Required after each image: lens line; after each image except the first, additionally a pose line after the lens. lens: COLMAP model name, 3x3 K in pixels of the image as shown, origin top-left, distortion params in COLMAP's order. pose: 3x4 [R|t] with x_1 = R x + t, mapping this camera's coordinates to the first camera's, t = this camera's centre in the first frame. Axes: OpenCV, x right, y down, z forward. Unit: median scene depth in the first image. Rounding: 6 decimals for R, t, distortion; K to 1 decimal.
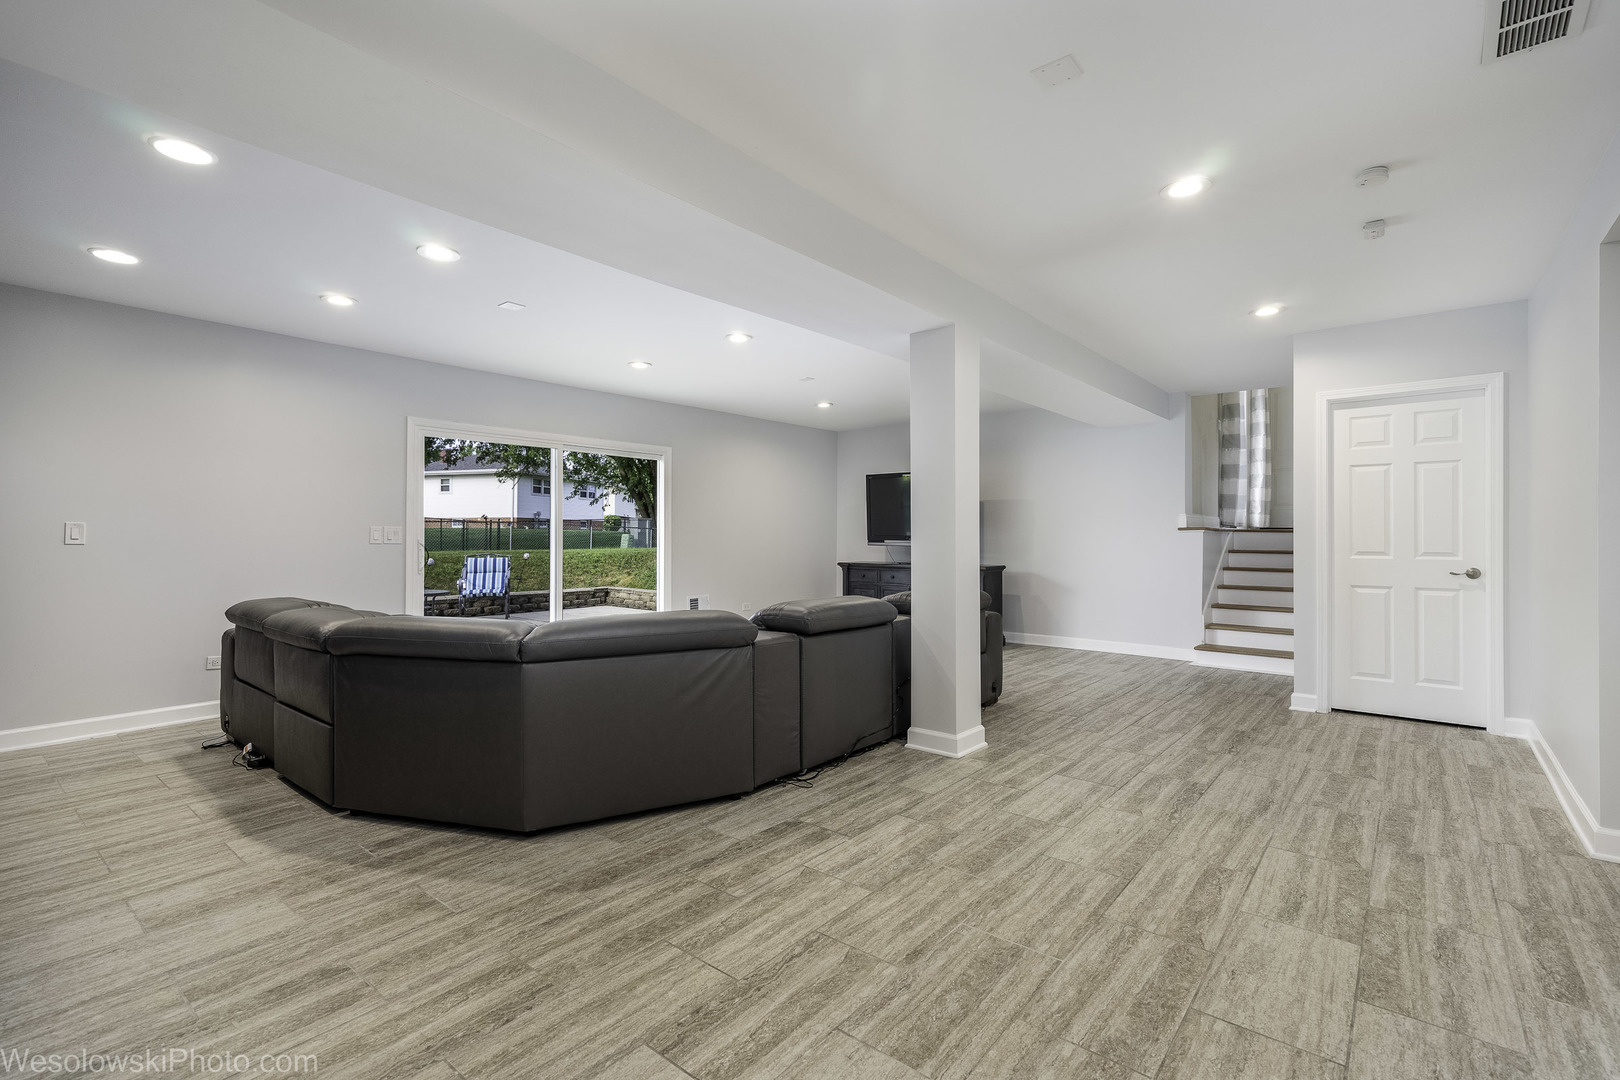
lens RADIAL K [[725.7, 0, 806.6], [0, 725.7, 534.6], [0, 0, 1]] dist [-0.003189, 0.005453]
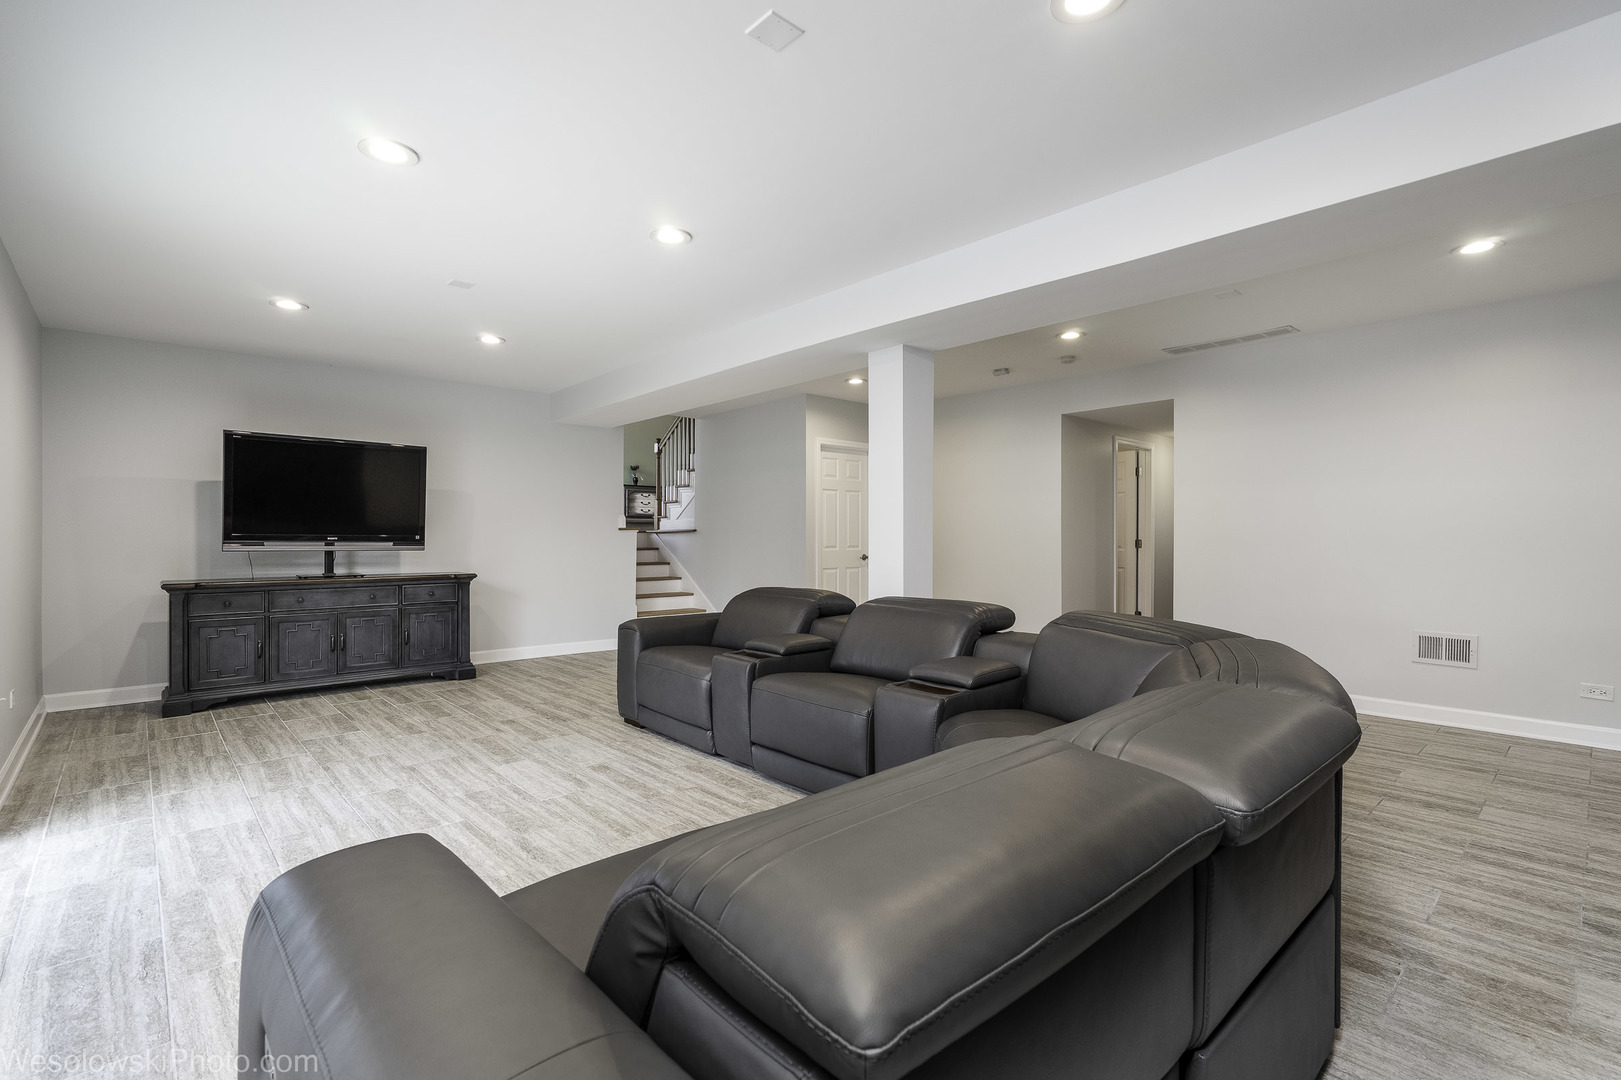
lens RADIAL K [[739.4, 0, 817.4], [0, 739.4, 527.1], [0, 0, 1]] dist [0.023818, -0.000168]
pose [[0.126767, 0.009081, 0.991891, -1.613756], [-0.004037, 0.999955, -0.008639, -0.005599], [-0.991924, -0.002909, 0.126798, 1.670576]]
